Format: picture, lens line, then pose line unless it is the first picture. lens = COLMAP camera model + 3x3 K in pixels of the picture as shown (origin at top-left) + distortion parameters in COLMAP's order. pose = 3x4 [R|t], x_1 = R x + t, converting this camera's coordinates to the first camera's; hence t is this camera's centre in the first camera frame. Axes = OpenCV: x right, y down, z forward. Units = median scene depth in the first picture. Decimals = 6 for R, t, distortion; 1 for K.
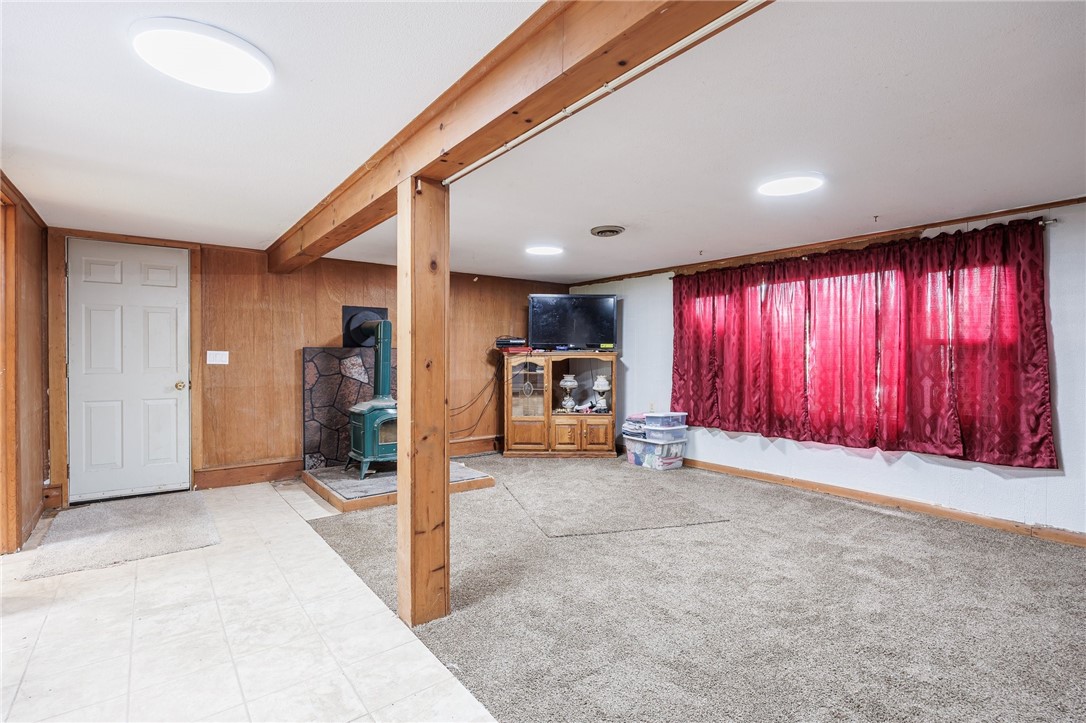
lens RADIAL K [[511.0, 0, 553.5], [0, 511.0, 354.8], [0, 0, 1]] dist [-0.007900, 0.000489]
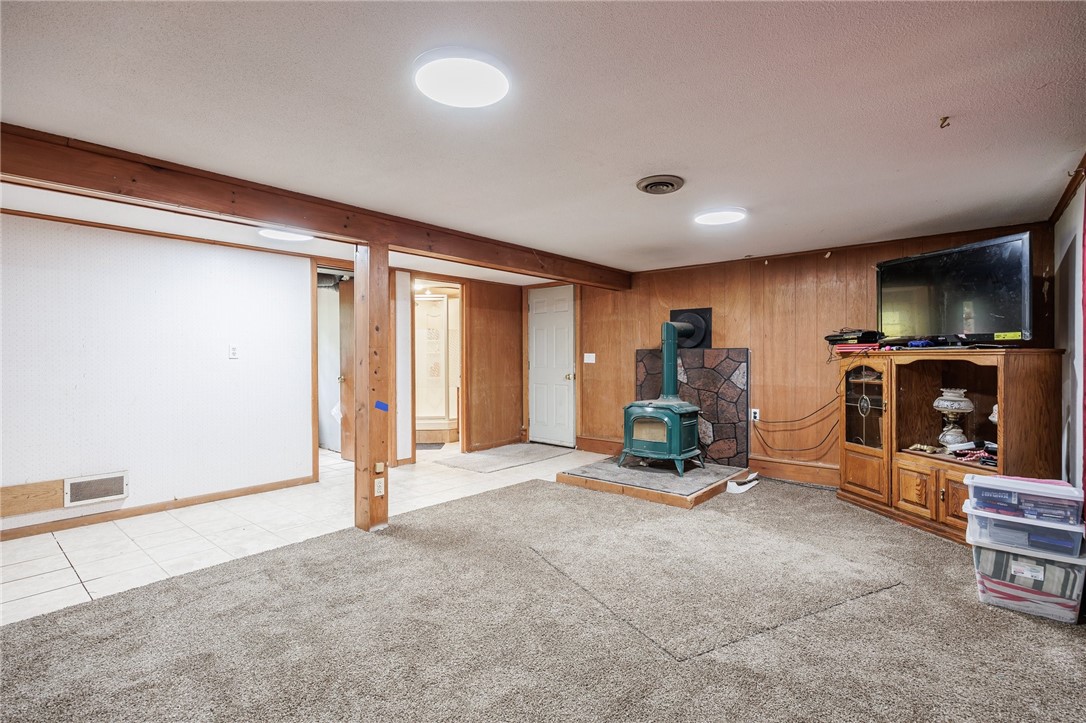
lens RADIAL K [[511.0, 0, 553.5], [0, 511.0, 354.8], [0, 0, 1]] dist [-0.007900, 0.000489]
pose [[0.212472, -0.003820, -0.977160, 0.623402], [0.004610, 0.999985, -0.002907, -0.000001], [0.977156, -0.003887, 0.212486, 0.555038]]
